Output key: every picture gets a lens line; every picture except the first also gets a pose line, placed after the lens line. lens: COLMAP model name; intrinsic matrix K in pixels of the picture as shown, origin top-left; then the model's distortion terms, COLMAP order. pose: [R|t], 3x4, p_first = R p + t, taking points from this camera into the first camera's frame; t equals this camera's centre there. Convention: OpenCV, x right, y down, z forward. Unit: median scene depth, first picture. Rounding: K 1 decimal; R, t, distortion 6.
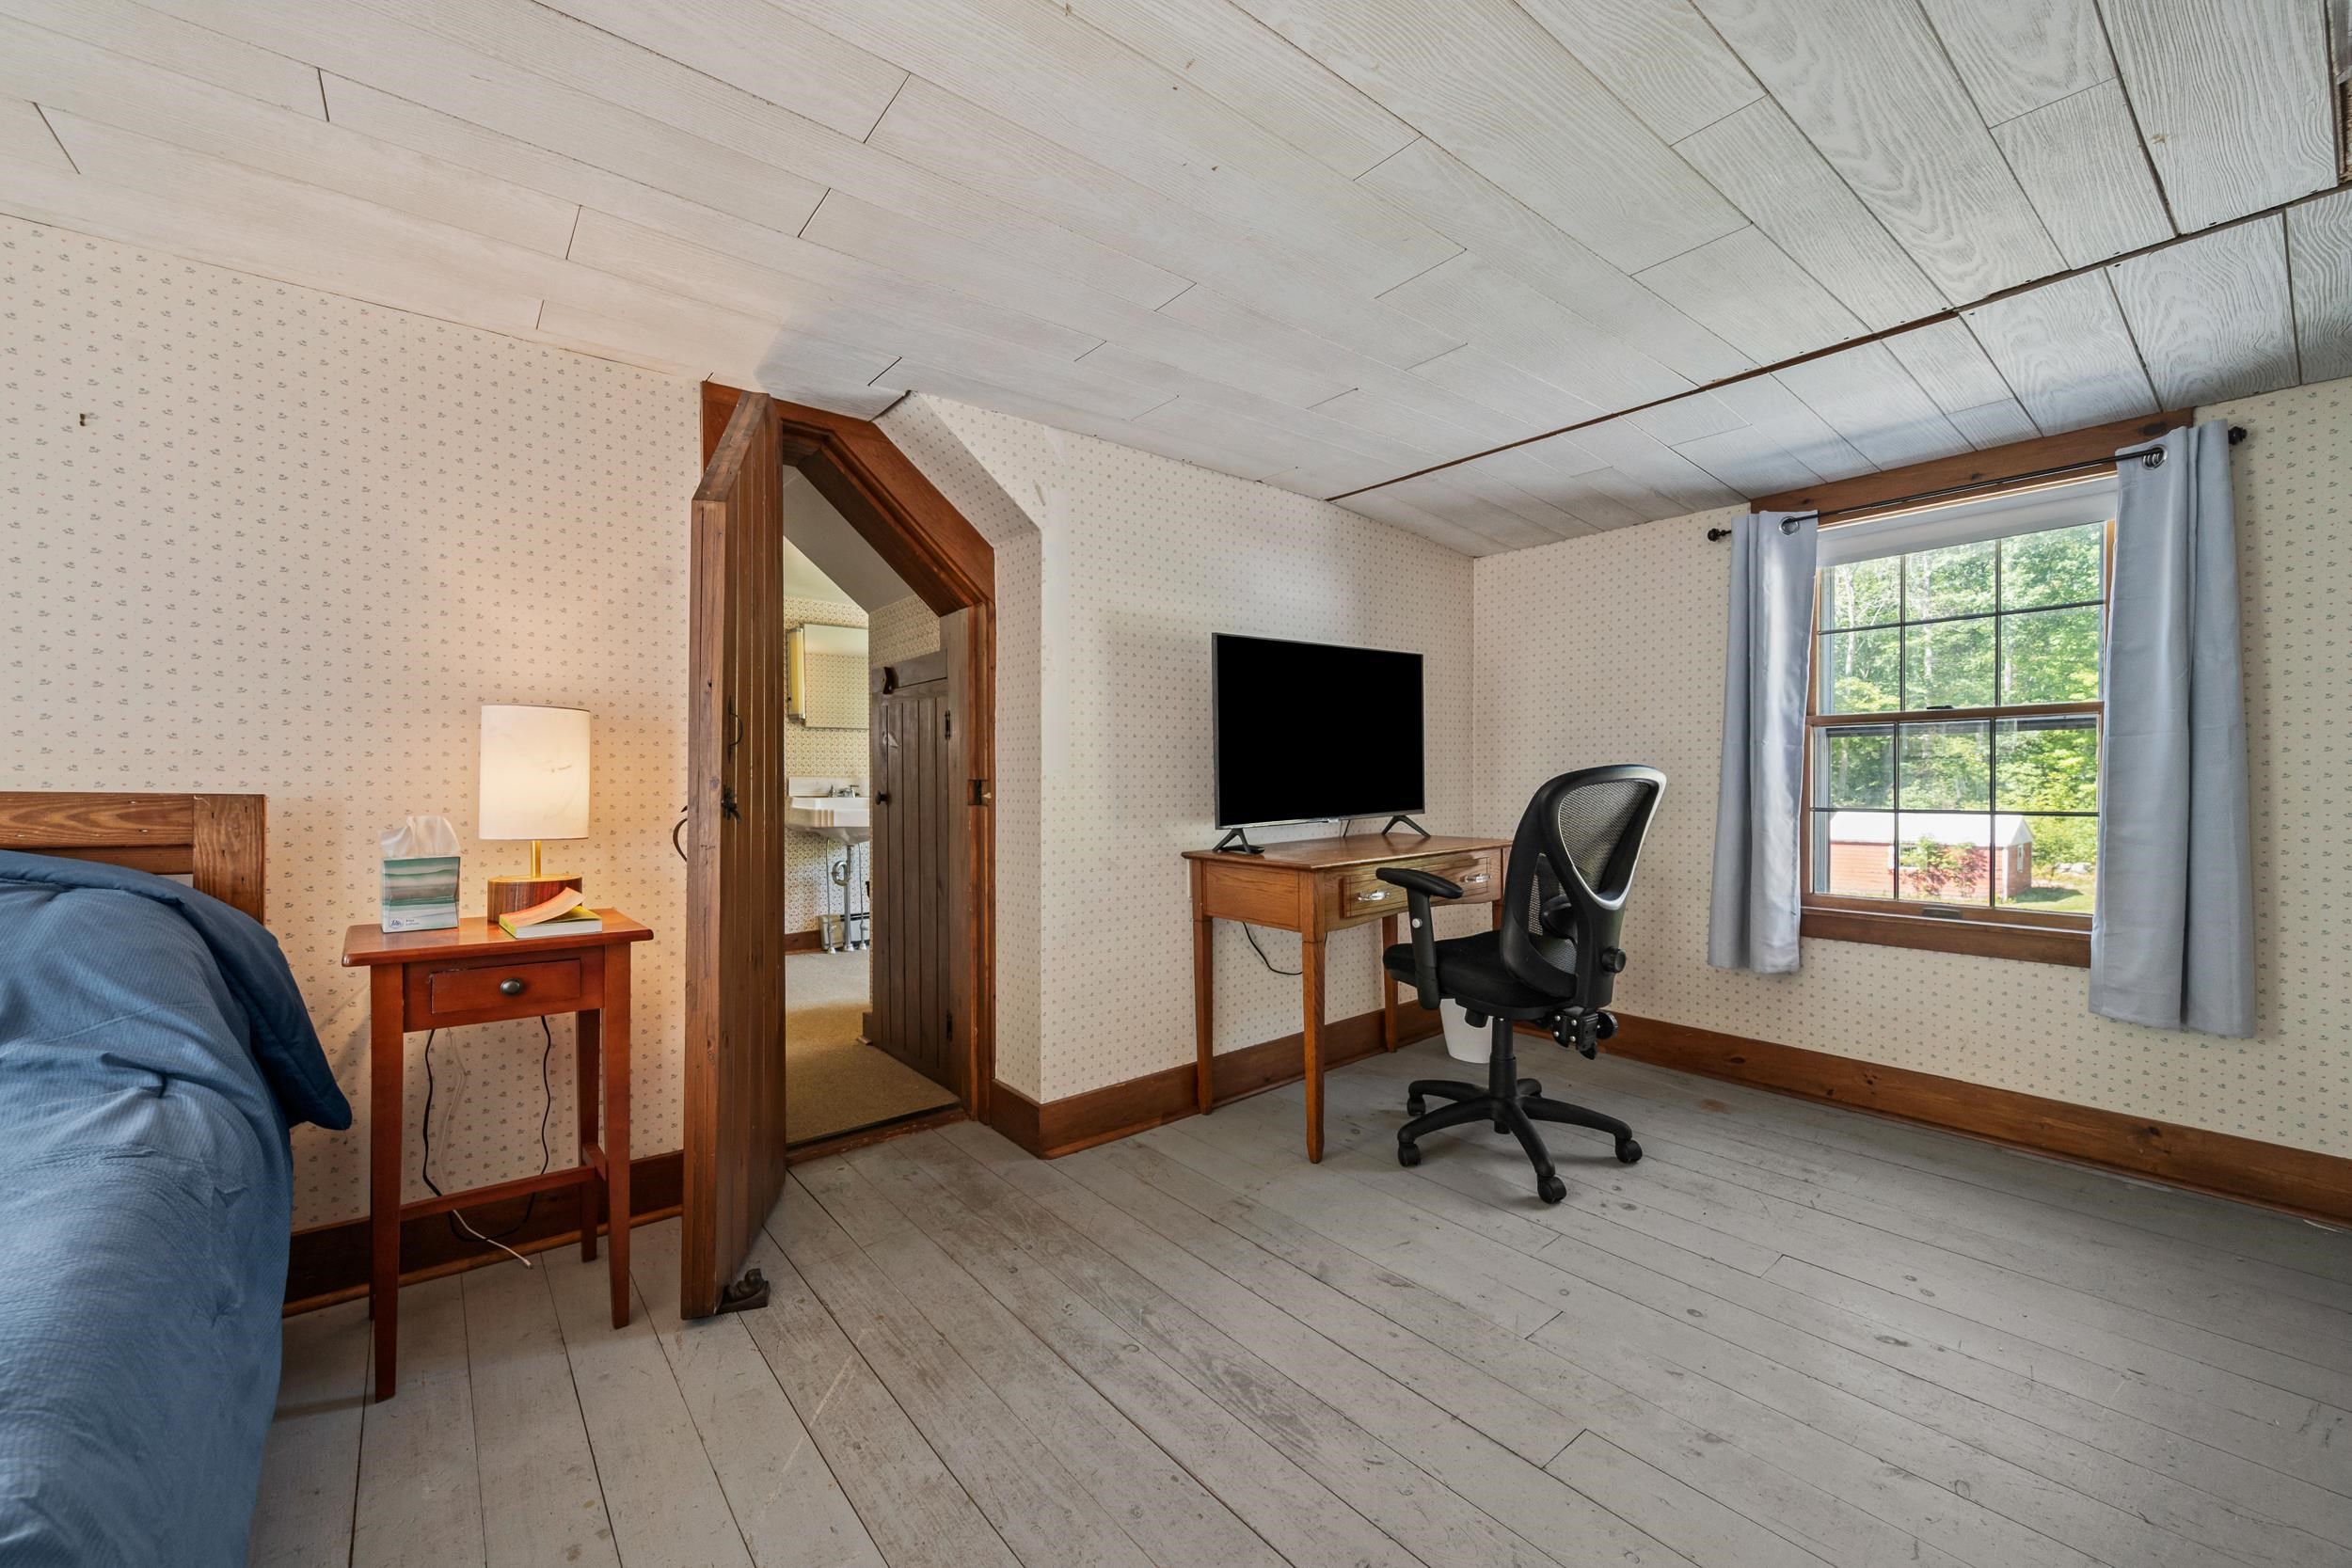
lens RADIAL K [[932.7, 0, 1178.8], [0, 932.7, 782.8], [0, 0, 1]] dist [-0.000287, -0.000001]
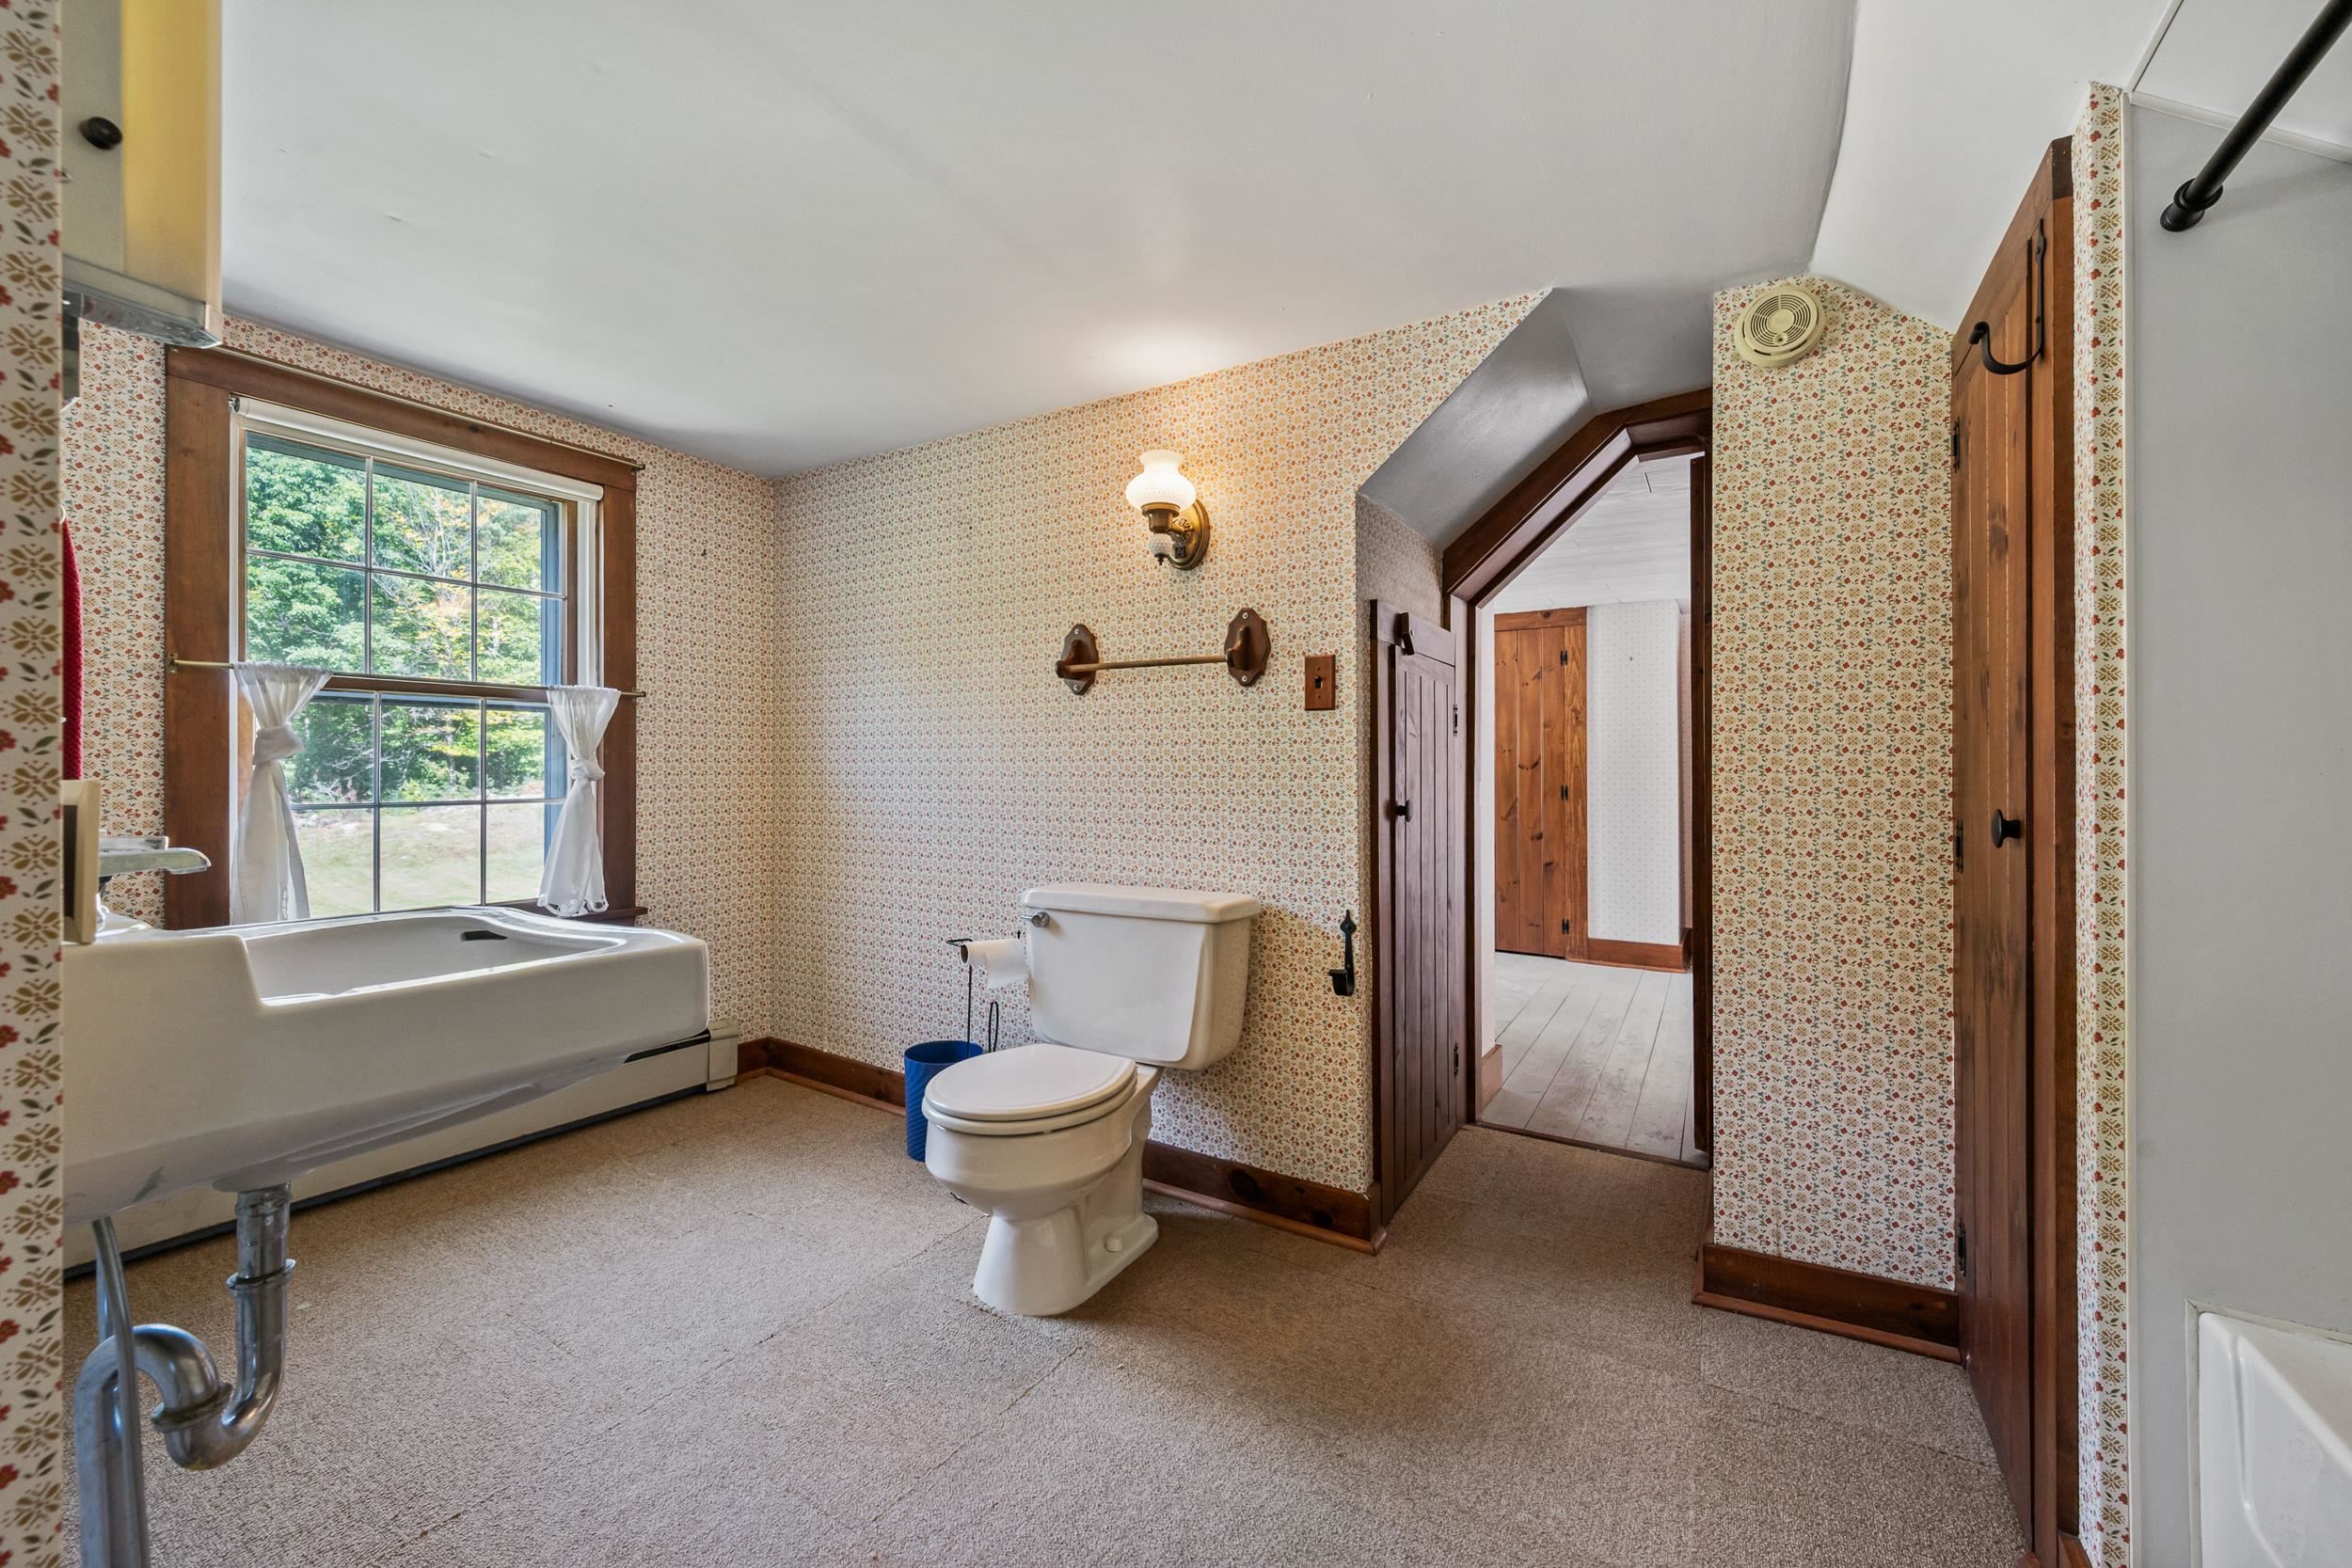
lens RADIAL K [[932.7, 0, 1180.2], [0, 932.7, 768.6], [0, 0, 1]] dist [-0.000287, -0.000001]
pose [[-0.346140, -0.005523, 0.938166, -1.307353], [-0.000067, 0.999983, 0.005862, -0.042911], [-0.938183, 0.001966, -0.346135, 2.037850]]
